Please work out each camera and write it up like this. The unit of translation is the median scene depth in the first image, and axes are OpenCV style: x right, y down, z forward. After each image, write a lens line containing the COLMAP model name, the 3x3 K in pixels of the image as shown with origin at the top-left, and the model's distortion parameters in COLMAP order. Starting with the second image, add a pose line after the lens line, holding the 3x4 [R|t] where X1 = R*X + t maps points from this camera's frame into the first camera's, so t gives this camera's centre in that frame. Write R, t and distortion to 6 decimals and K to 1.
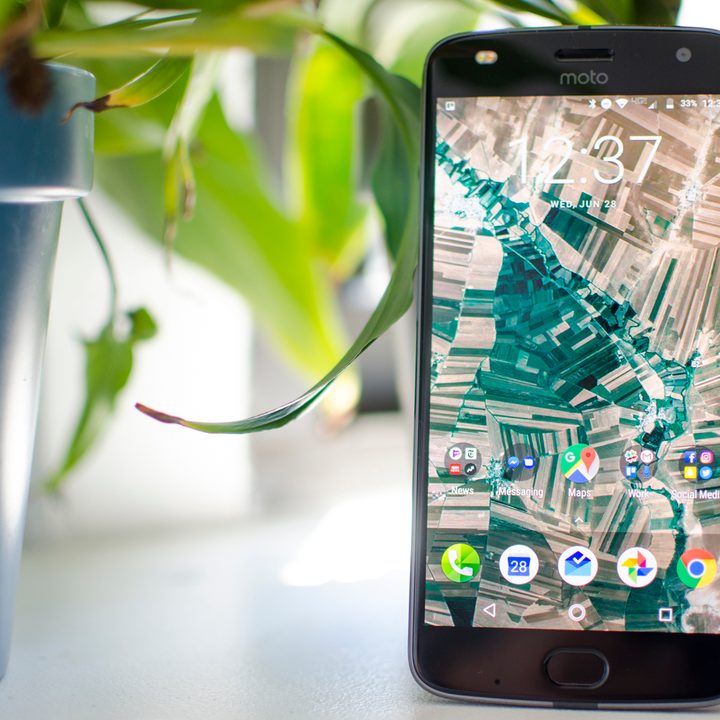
lens RADIAL K [[1504.9, 0, 359.9], [0, 1504.9, 359.1], [0, 0, 1]] dist [-0.289328, 0.000000]
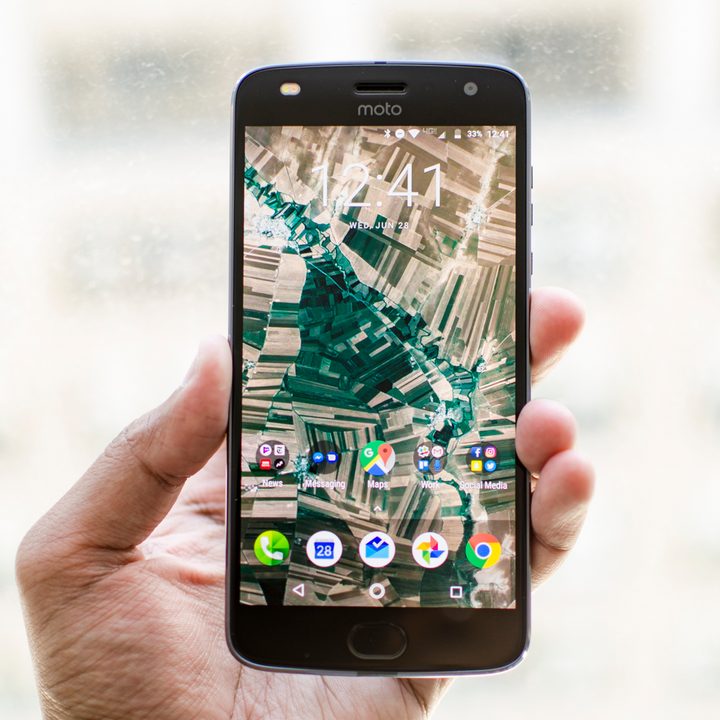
lens RADIAL K [[1504.9, 0, 360.3], [0, 1504.9, 361.4], [0, 0, 1]] dist [-0.289328, 0.000000]
pose [[0.989026, -0.000878, 0.147741, -0.030979], [0.001326, 0.999995, -0.002934, 0.000509], [-0.147737, 0.003098, 0.989022, -0.109546]]
